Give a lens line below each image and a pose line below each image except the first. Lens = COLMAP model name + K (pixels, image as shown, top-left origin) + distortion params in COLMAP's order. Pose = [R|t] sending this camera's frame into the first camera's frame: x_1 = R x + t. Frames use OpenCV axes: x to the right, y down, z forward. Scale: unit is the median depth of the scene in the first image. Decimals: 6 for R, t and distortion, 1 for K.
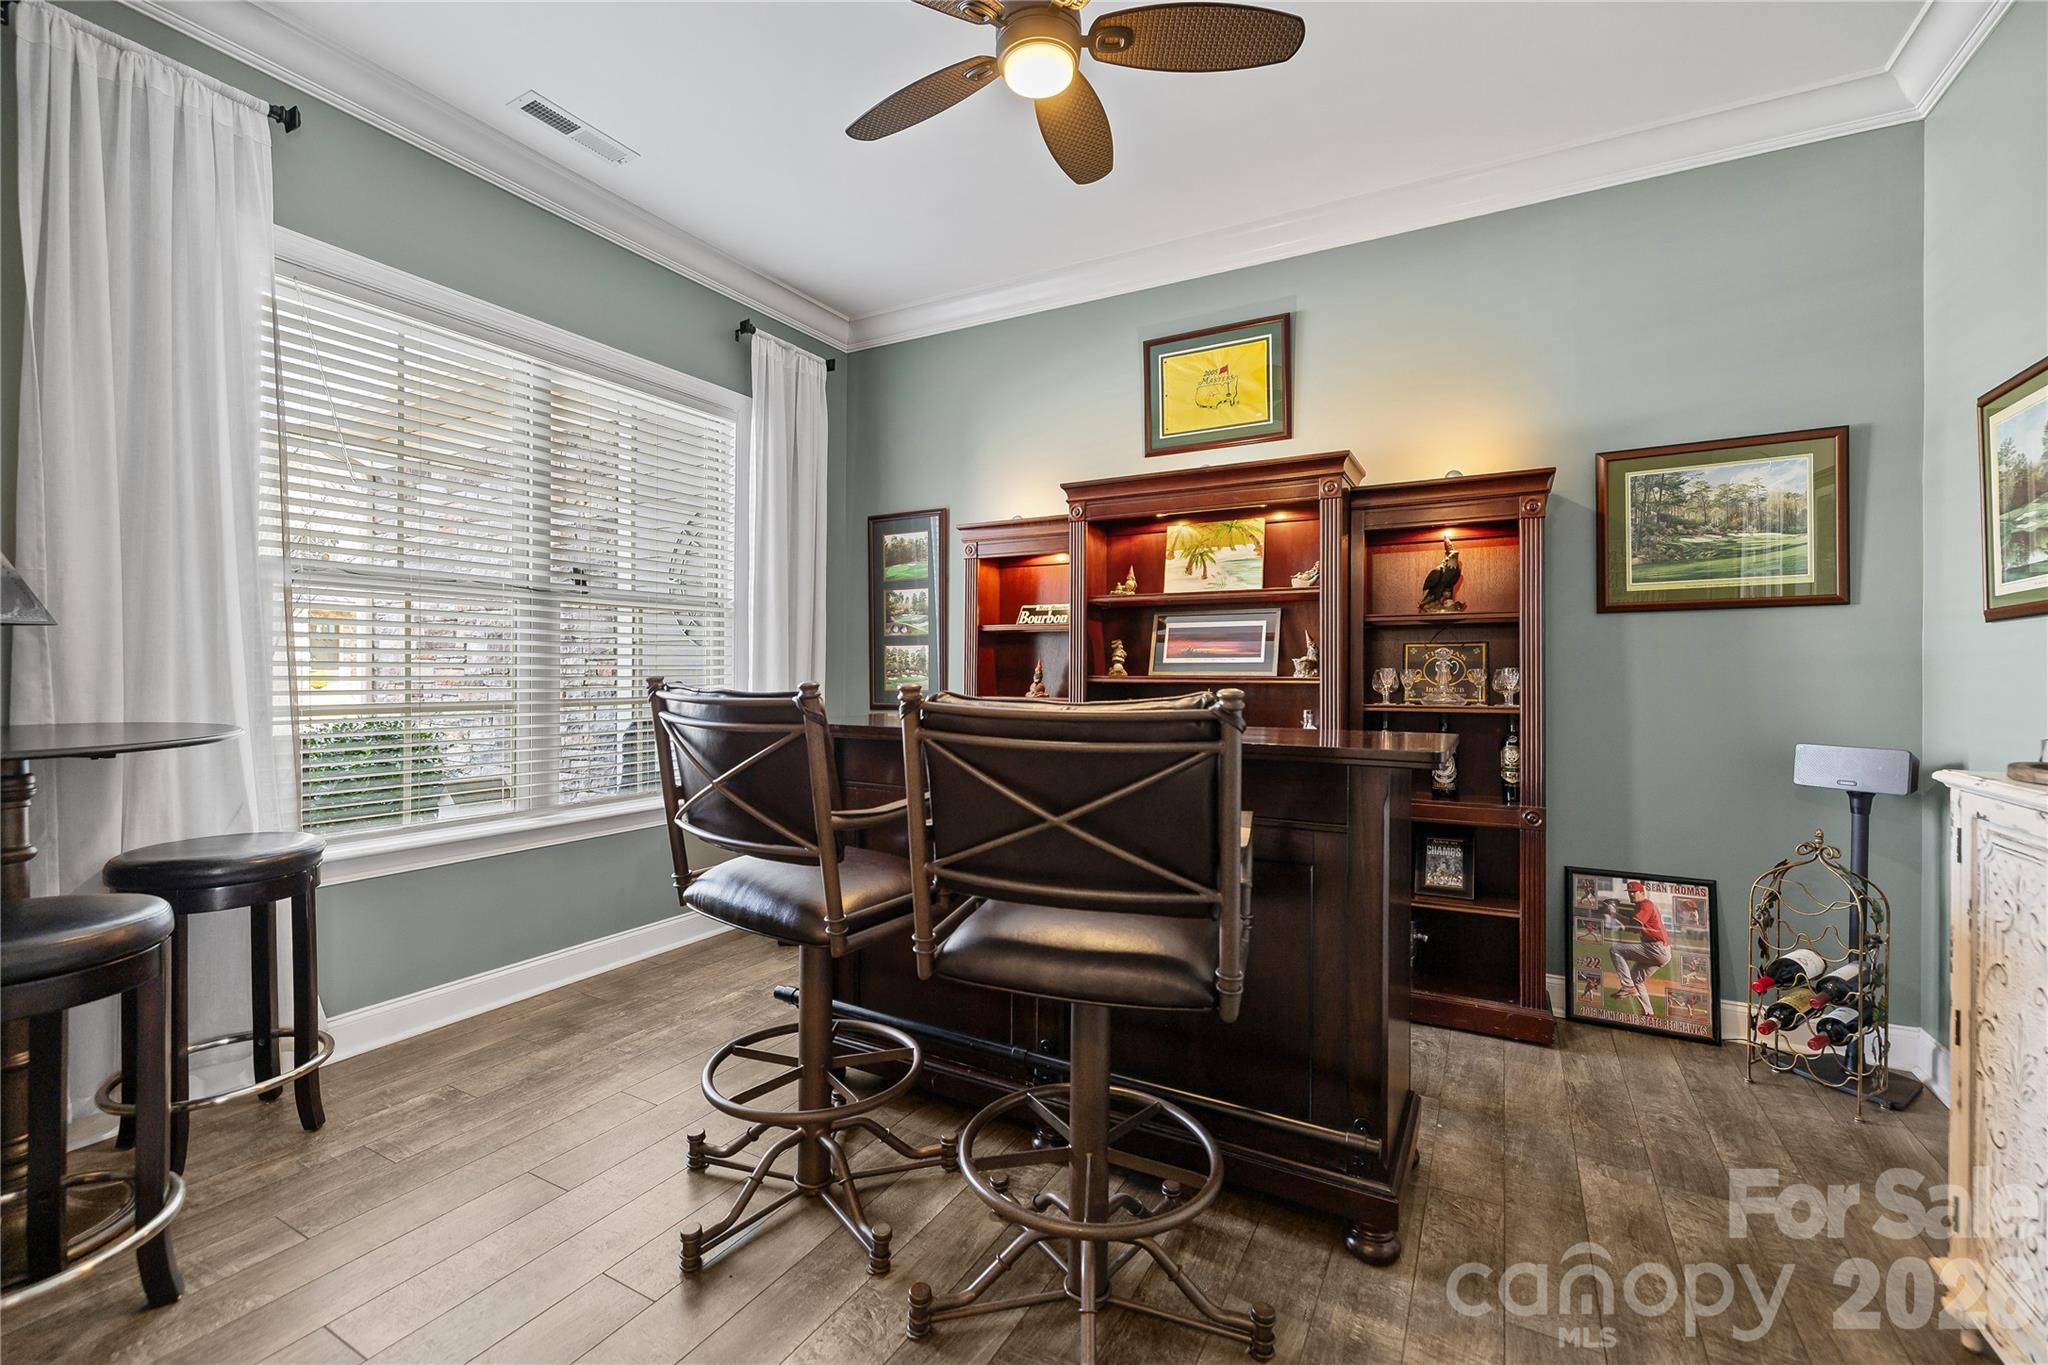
lens RADIAL K [[873.3, 0, 1023.1], [0, 873.3, 650.9], [0, 0, 1]] dist [0.010982, -0.000047]
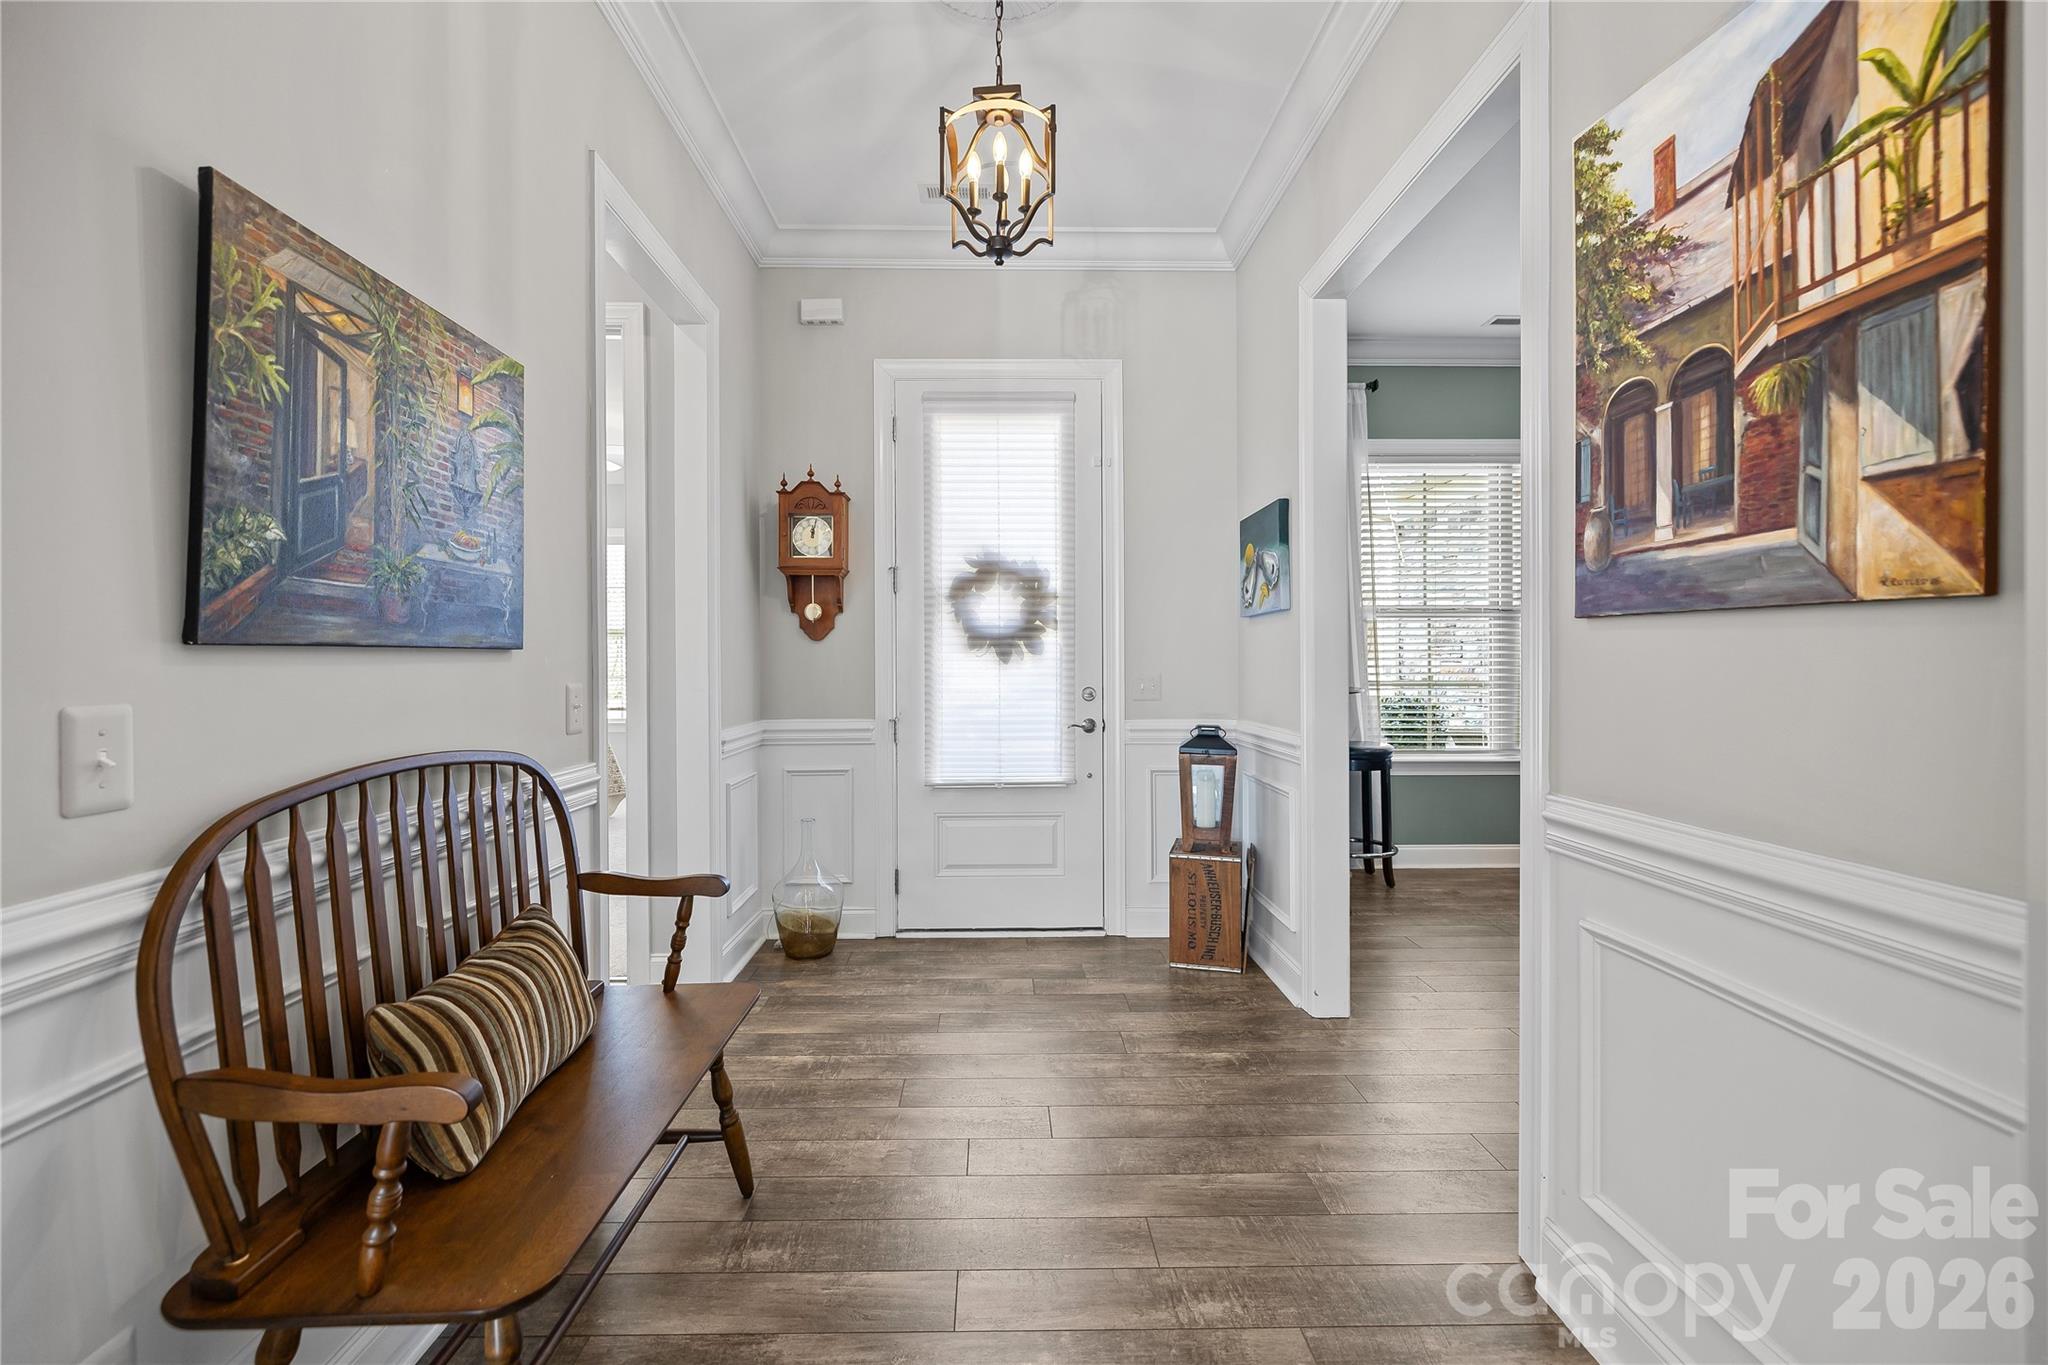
lens RADIAL K [[874.1, 0, 1013.4], [0, 874.1, 666.4], [0, 0, 1]] dist [-0.002677, -0.000616]
pose [[0.494849, -0.000117, -0.868979, 0.392565], [0.016251, 0.999826, 0.009120, -0.000314], [0.868827, -0.018635, 0.494765, -0.568459]]
